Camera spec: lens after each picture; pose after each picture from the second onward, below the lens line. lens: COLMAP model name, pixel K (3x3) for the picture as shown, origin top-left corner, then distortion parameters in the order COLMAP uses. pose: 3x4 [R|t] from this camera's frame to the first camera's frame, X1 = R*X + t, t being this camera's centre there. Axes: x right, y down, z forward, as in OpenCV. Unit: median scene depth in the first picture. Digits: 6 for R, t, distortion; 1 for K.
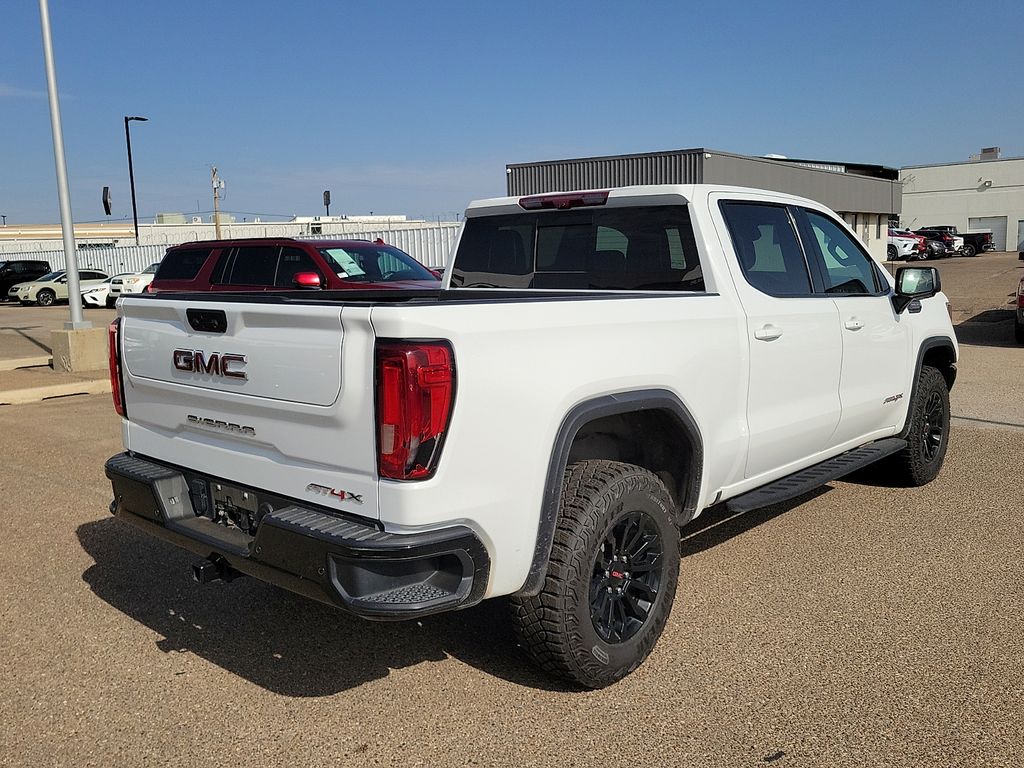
lens RADIAL K [[884.3, 0, 489.4], [0, 884.3, 383.9], [0, 0, 1]] dist [0.068002, -0.048871]
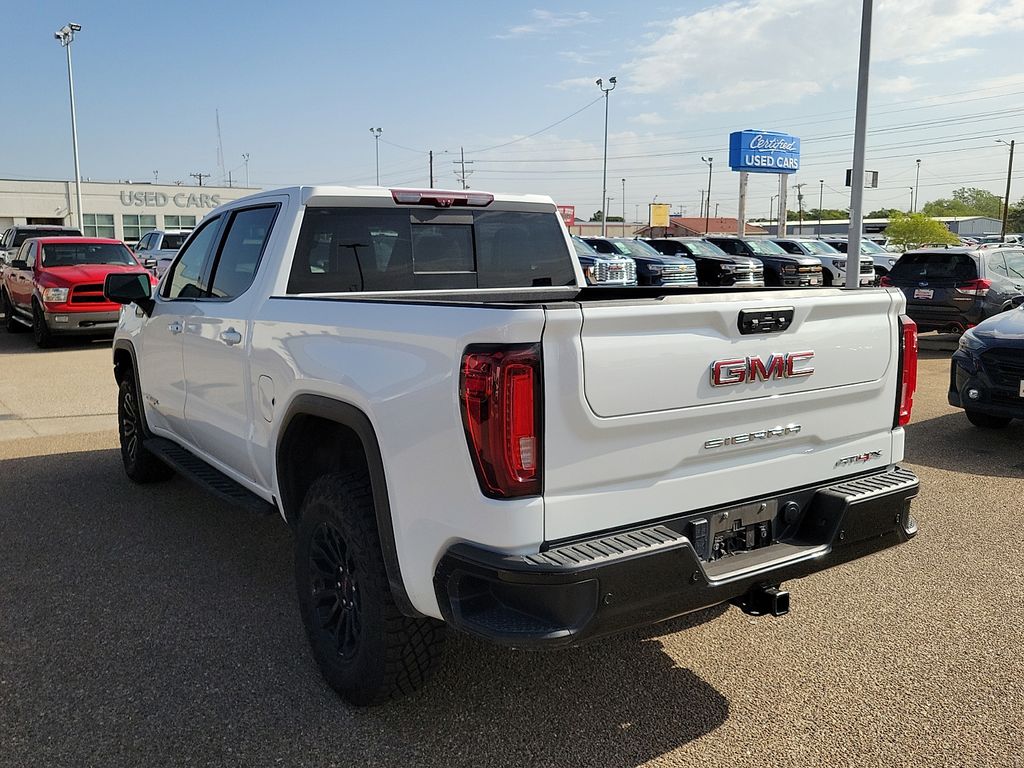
lens RADIAL K [[884.3, 0, 515.3], [0, 884.3, 369.6], [0, 0, 1]] dist [0.068002, -0.048871]
pose [[0.228043, -0.109829, 0.967437, -1.182227], [0.137201, 0.987328, 0.079746, -0.121957], [-0.963936, 0.114548, 0.240222, 0.980340]]
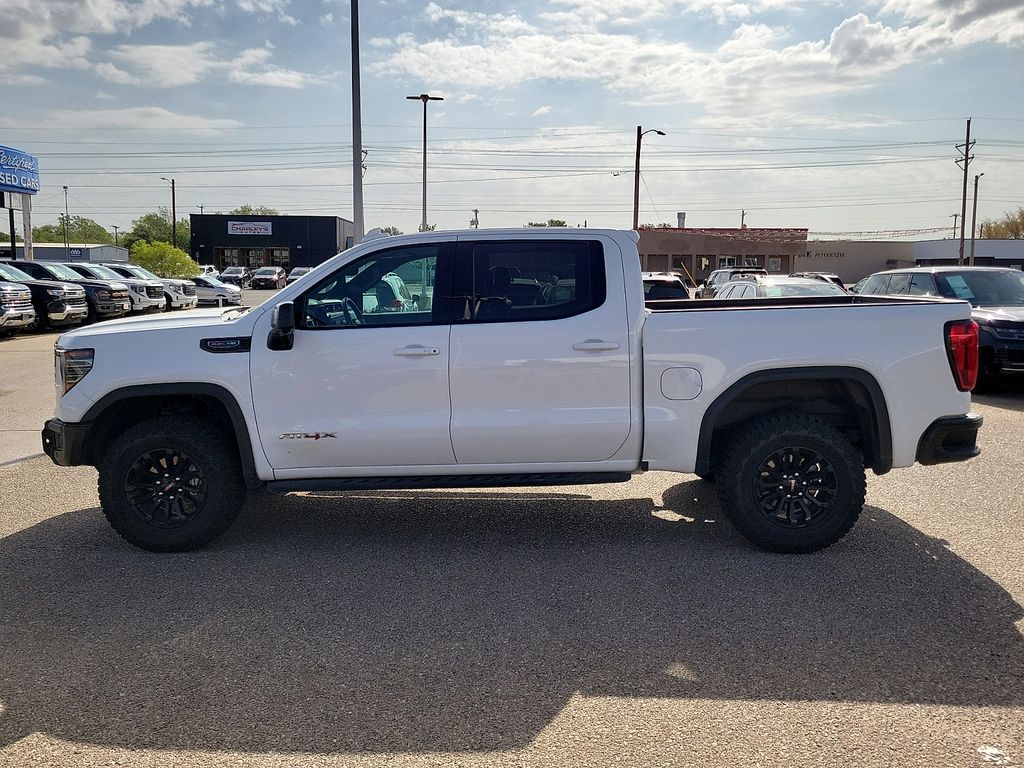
lens RADIAL K [[884.3, 0, 509.6], [0, 884.3, 364.4], [0, 0, 1]] dist [0.068002, -0.048871]
pose [[-0.659124, -0.054995, 0.750021, -1.138643], [0.121550, 0.976419, 0.178415, -0.385100], [-0.742147, 0.208763, -0.636896, 2.770917]]
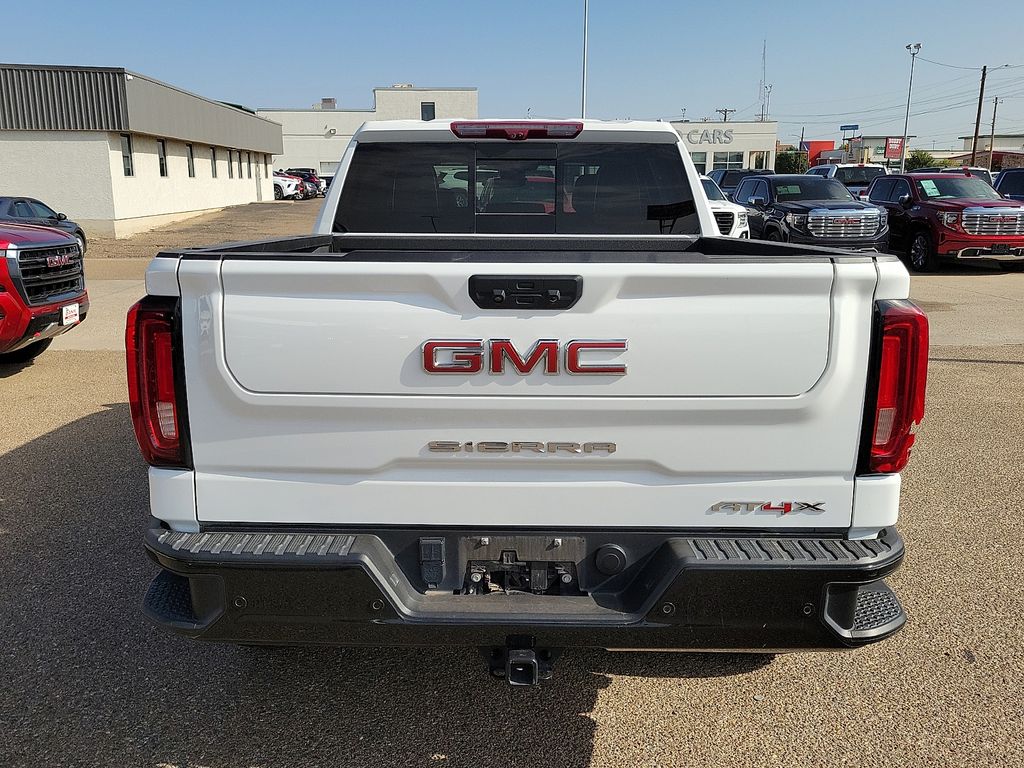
lens RADIAL K [[884.3, 0, 496.5], [0, 884.3, 374.1], [0, 0, 1]] dist [0.068002, -0.048871]
pose [[0.744801, -0.115029, 0.657297, -0.725908], [0.076468, 0.993254, 0.087174, -0.066103], [-0.662891, -0.014665, 0.748573, 0.501256]]
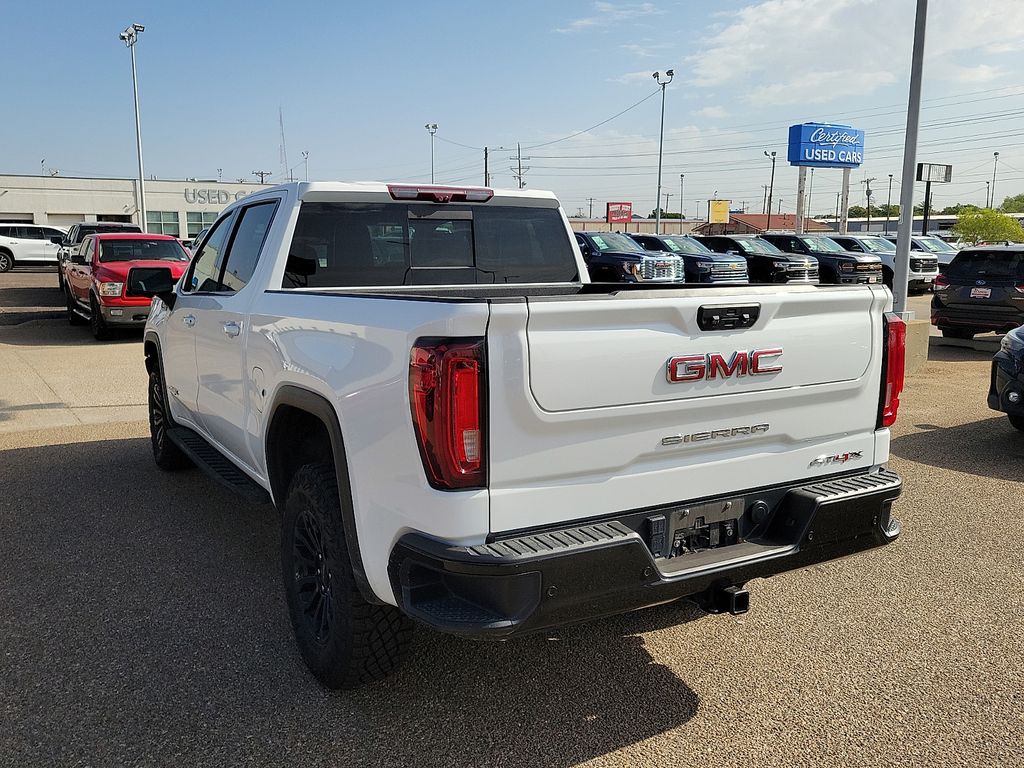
lens RADIAL K [[884.3, 0, 507.5], [0, 884.3, 387.3], [0, 0, 1]] dist [0.068002, -0.048871]
pose [[0.300431, -0.127950, 0.945183, -1.163600], [0.130439, 0.987163, 0.092172, -0.106460], [-0.944842, 0.095598, 0.313264, 0.889094]]
